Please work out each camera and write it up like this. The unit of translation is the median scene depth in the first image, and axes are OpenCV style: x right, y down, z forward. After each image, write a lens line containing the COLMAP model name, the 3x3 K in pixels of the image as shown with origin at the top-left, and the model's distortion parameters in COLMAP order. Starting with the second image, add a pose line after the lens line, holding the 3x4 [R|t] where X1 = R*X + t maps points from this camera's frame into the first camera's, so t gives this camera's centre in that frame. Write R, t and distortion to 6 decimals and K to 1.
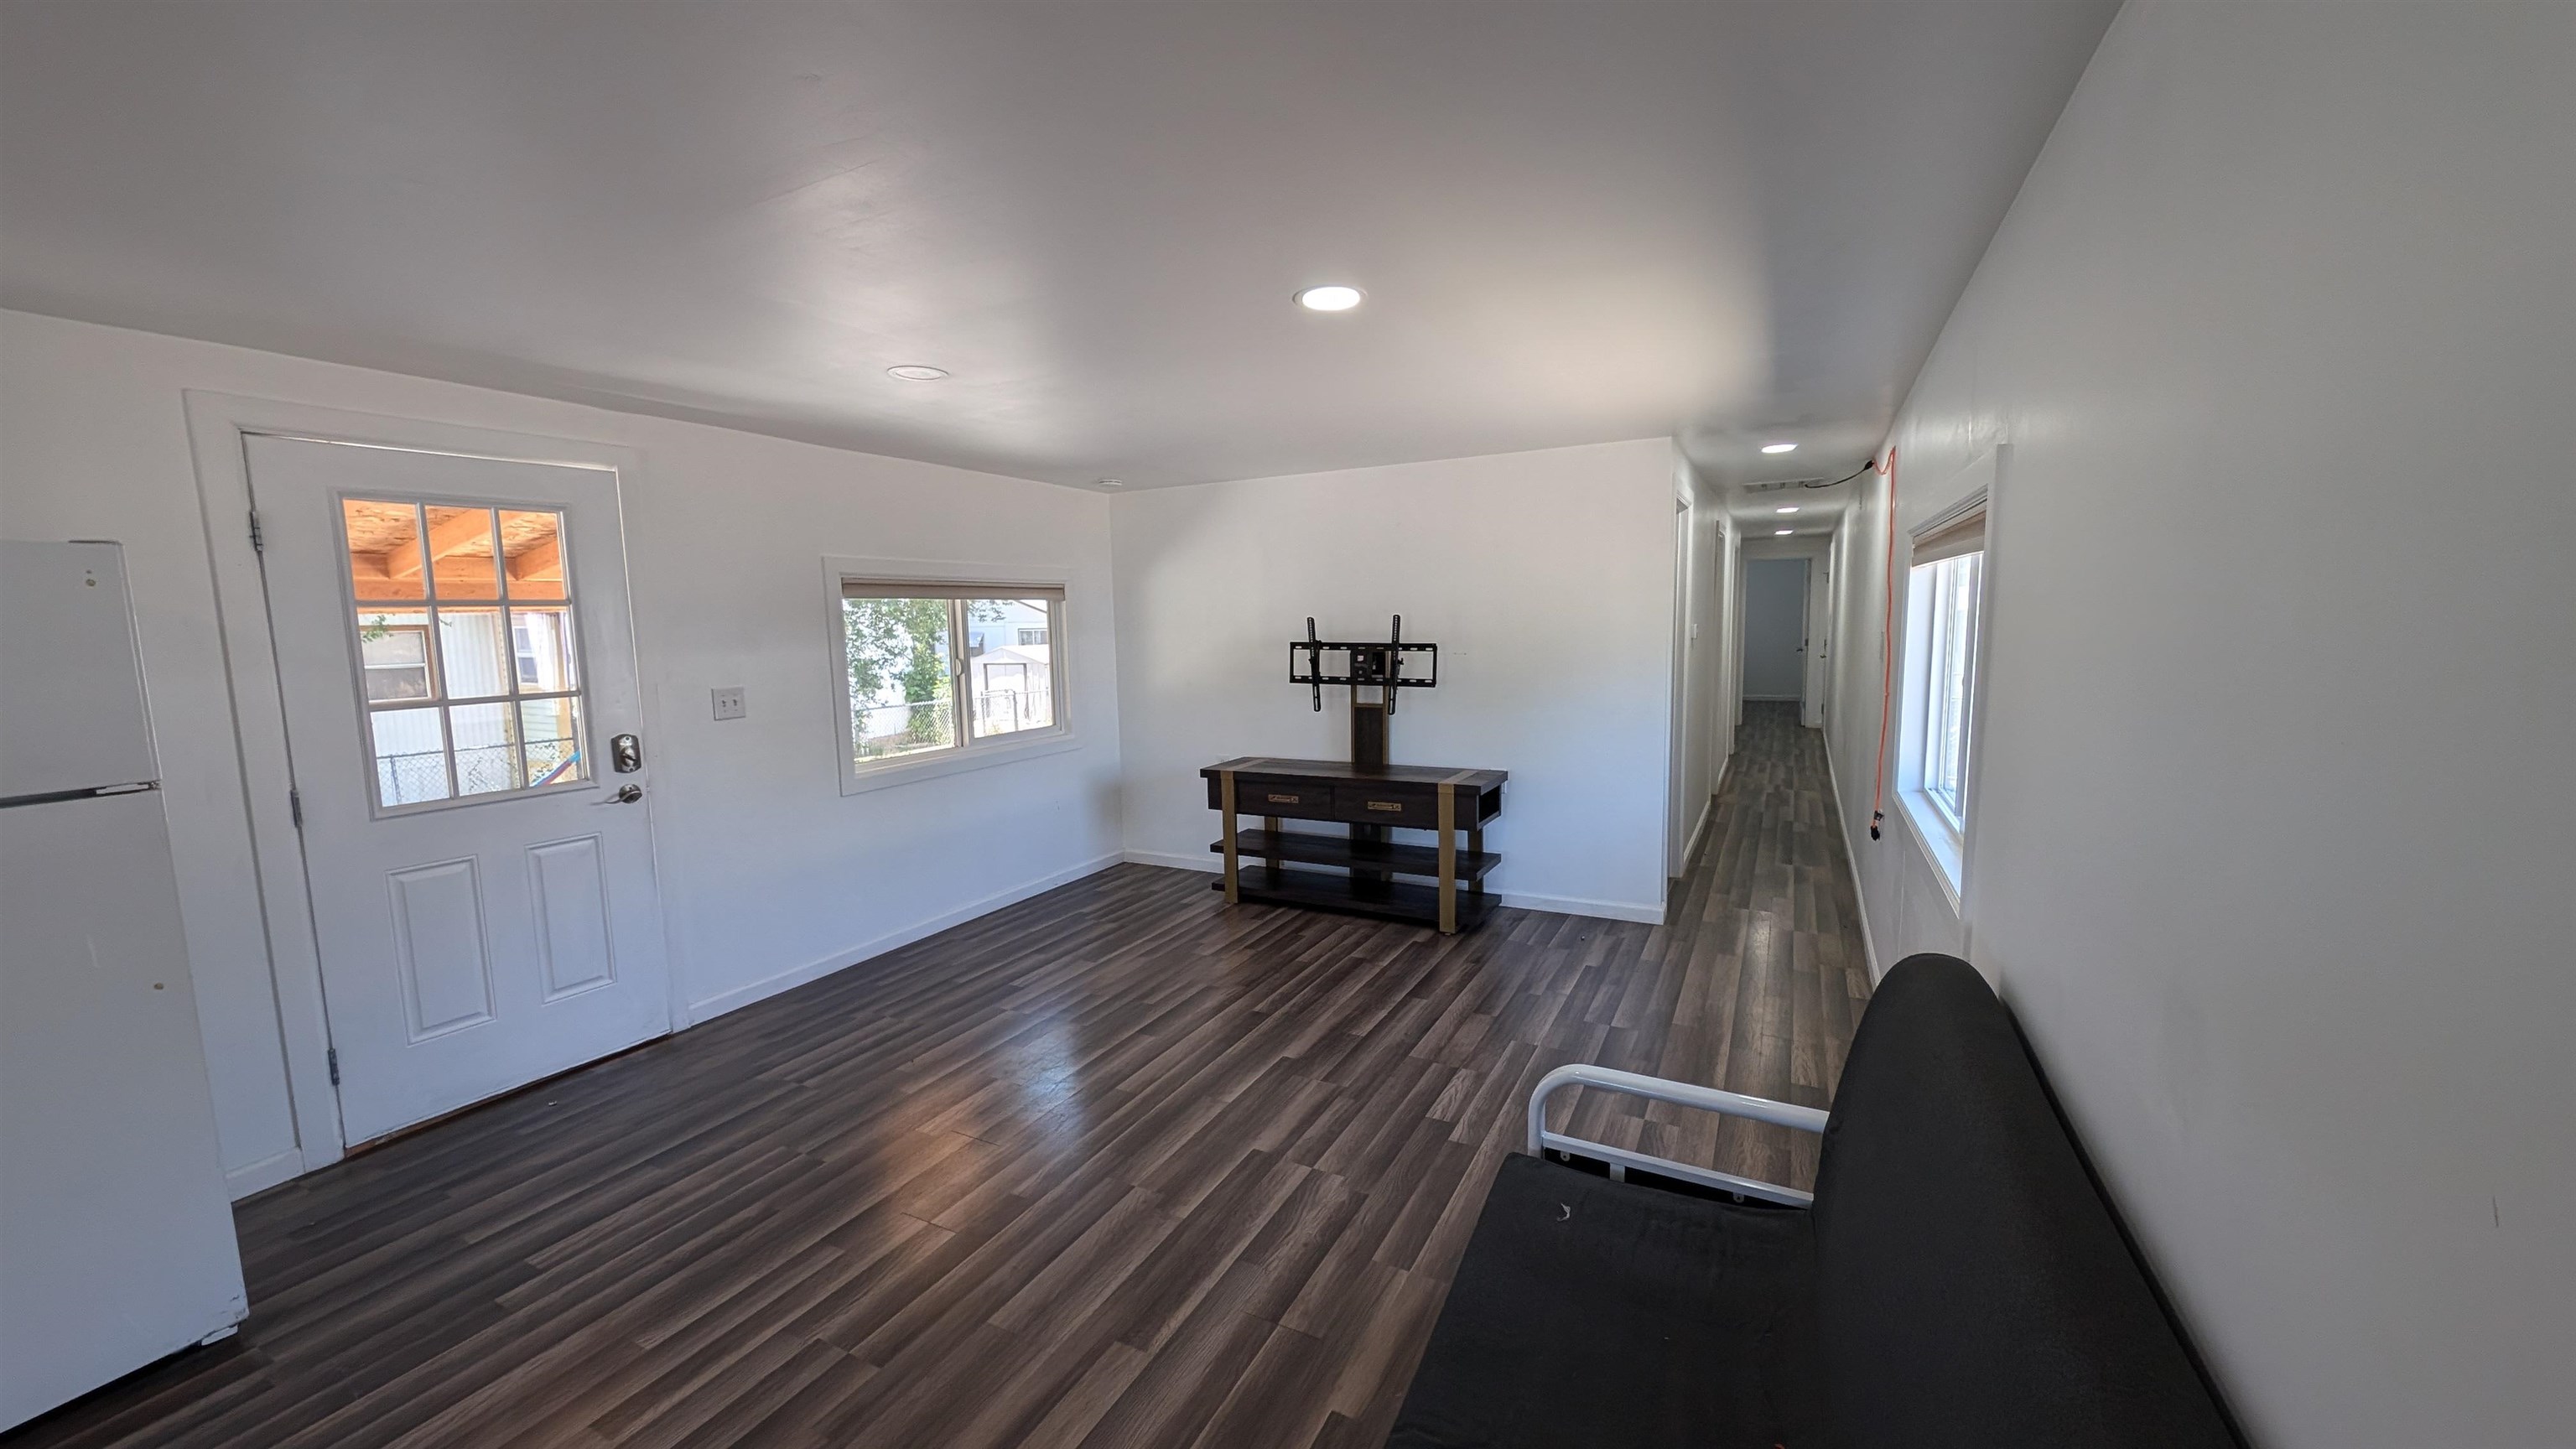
lens RADIAL K [[961.0, 0, 1294.5], [0, 961.0, 728.8], [0, 0, 1]] dist [0.001102, -0.000237]
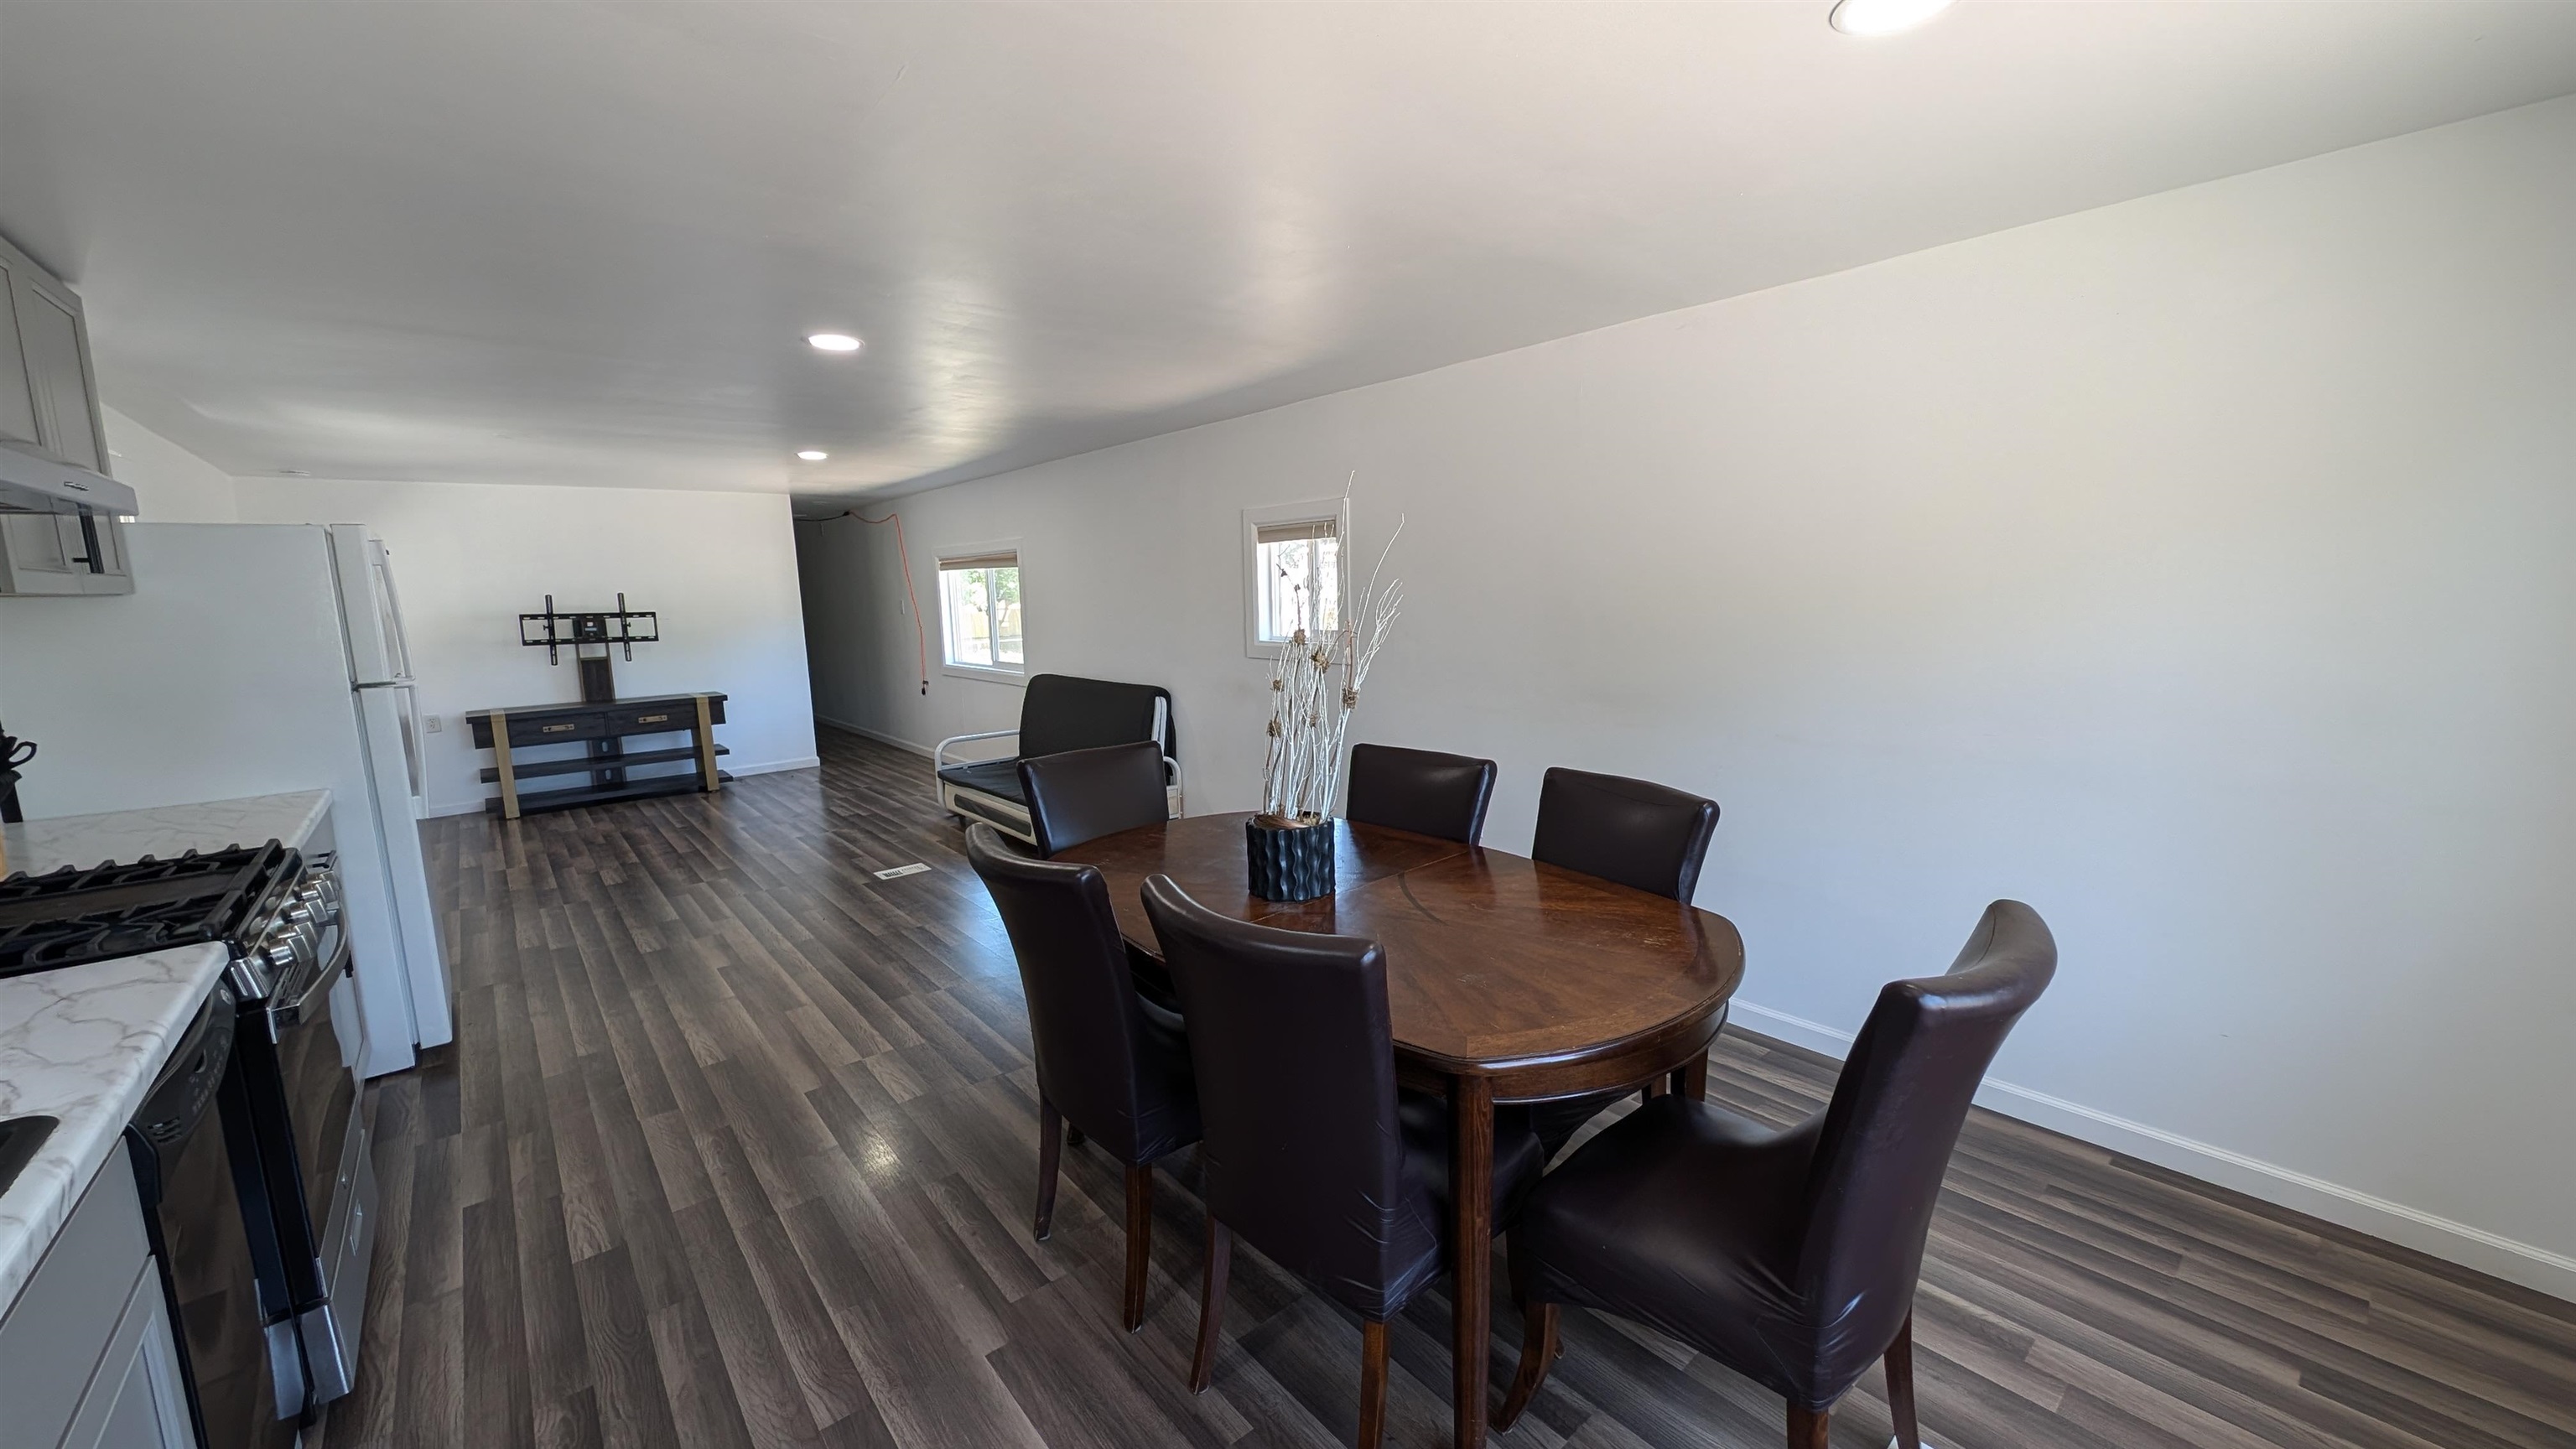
lens RADIAL K [[961.0, 0, 1283.5], [0, 961.0, 723.1], [0, 0, 1]] dist [0.001102, -0.000237]
pose [[0.381802, -0.122289, 0.916118, -0.841568], [0.124521, 0.988977, 0.080119, 0.082162], [-0.915817, 0.083486, 0.392821, -0.461590]]
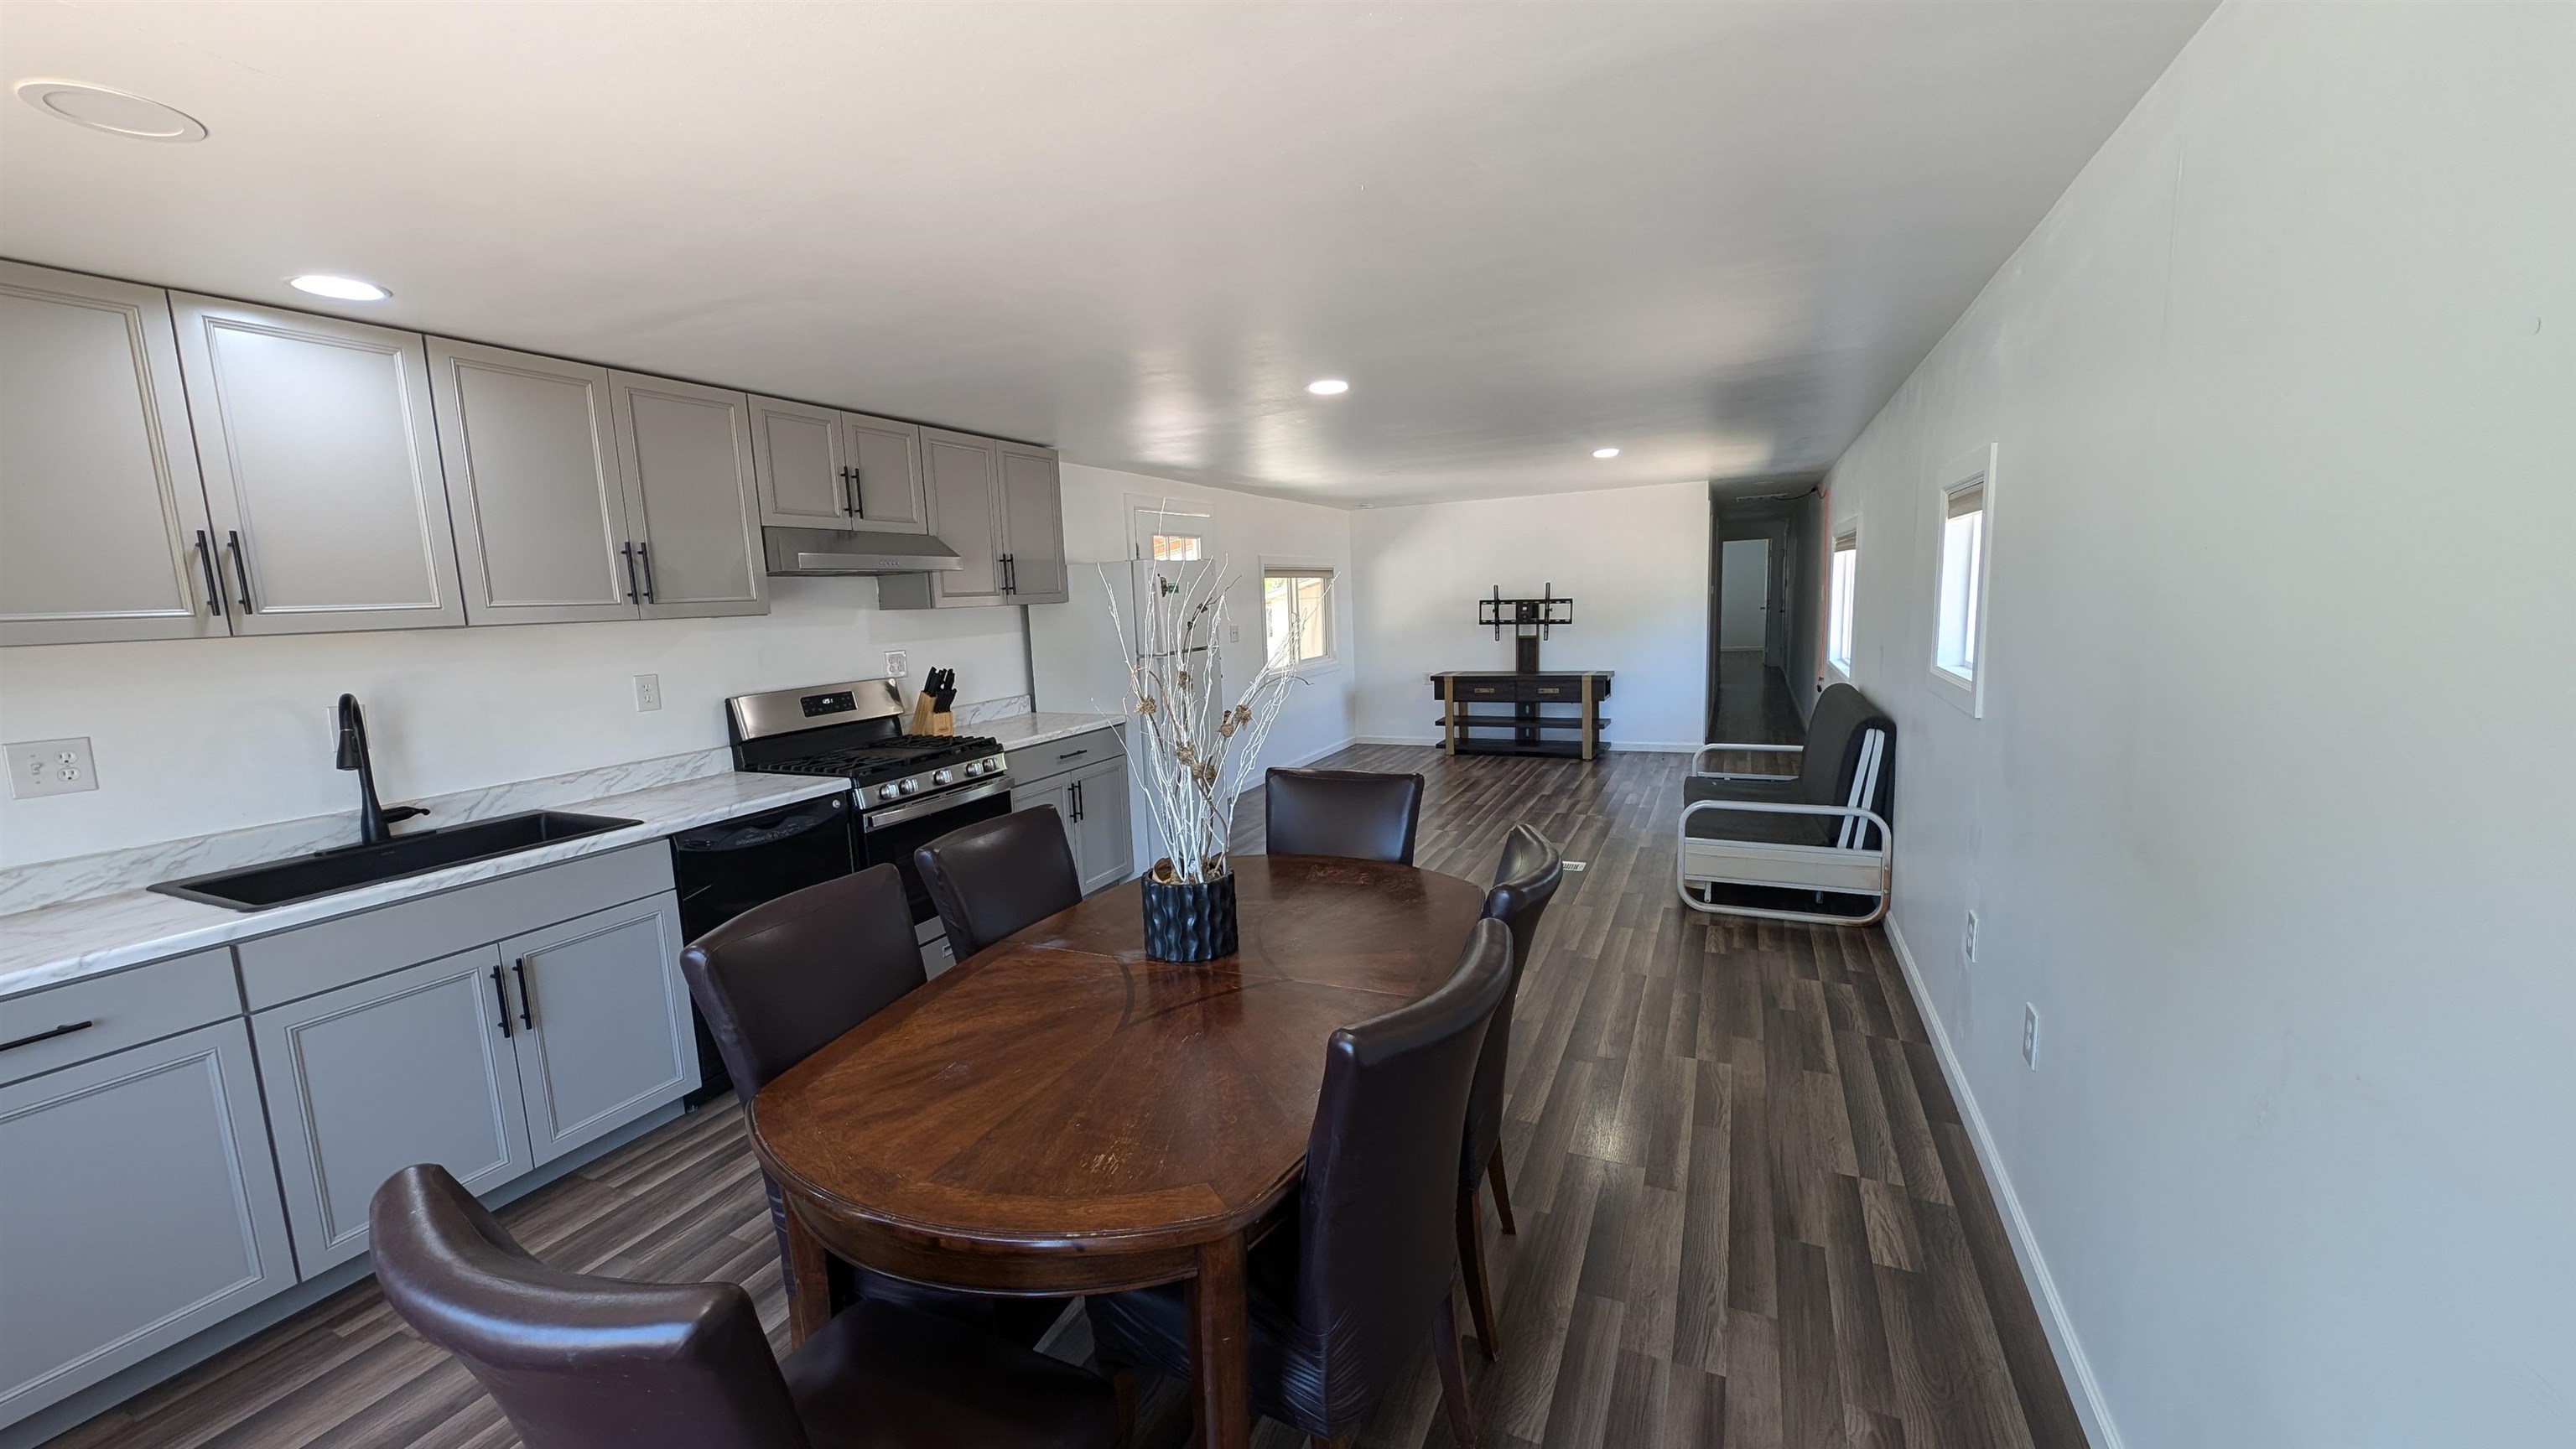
lens RADIAL K [[961.0, 0, 1287.3], [0, 961.0, 726.5], [0, 0, 1]] dist [0.001102, -0.000237]
pose [[0.999086, -0.023849, 0.035460, -0.416681], [0.023168, 0.999541, 0.019504, 0.092624], [-0.035909, -0.018664, 0.999181, -0.694152]]
